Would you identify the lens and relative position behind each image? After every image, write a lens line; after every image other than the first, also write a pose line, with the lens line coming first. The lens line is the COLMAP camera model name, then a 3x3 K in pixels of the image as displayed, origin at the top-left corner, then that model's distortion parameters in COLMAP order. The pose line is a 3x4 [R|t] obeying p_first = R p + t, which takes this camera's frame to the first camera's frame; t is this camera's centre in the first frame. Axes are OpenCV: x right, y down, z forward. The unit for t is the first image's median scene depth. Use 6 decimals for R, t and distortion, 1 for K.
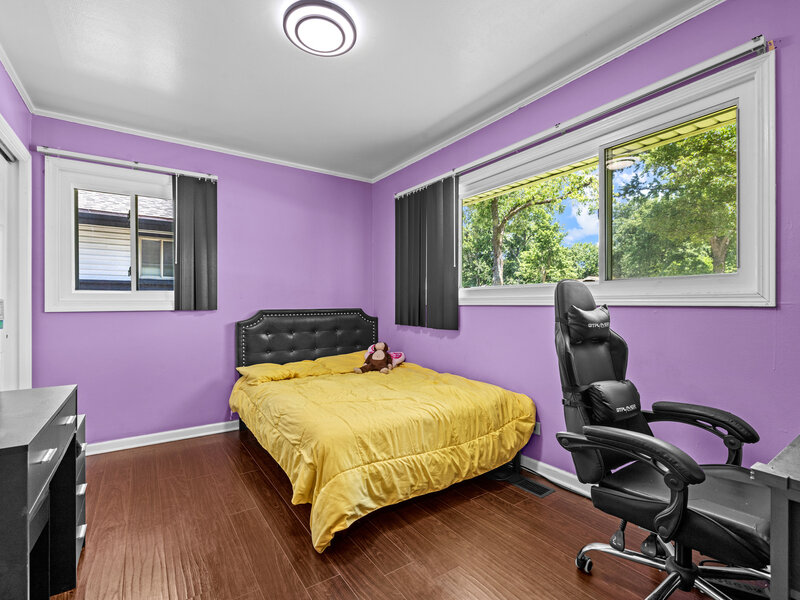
lens RADIAL K [[377.8, 0, 400.3], [0, 377.8, 304.4], [0, 0, 1]] dist [-0.001691, -0.000653]
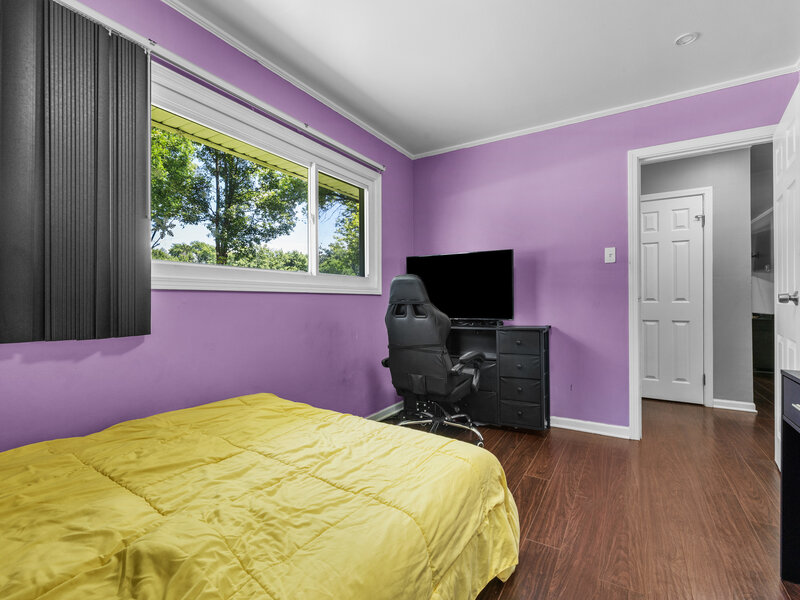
lens RADIAL K [[377.8, 0, 400.2], [0, 377.8, 299.9], [0, 0, 1]] dist [-0.001691, -0.000653]
pose [[-0.409580, 0.001579, 0.912273, -0.620056], [0.000007, 0.999999, -0.001728, 0.023159], [-0.912274, -0.000702, -0.409580, 1.099623]]
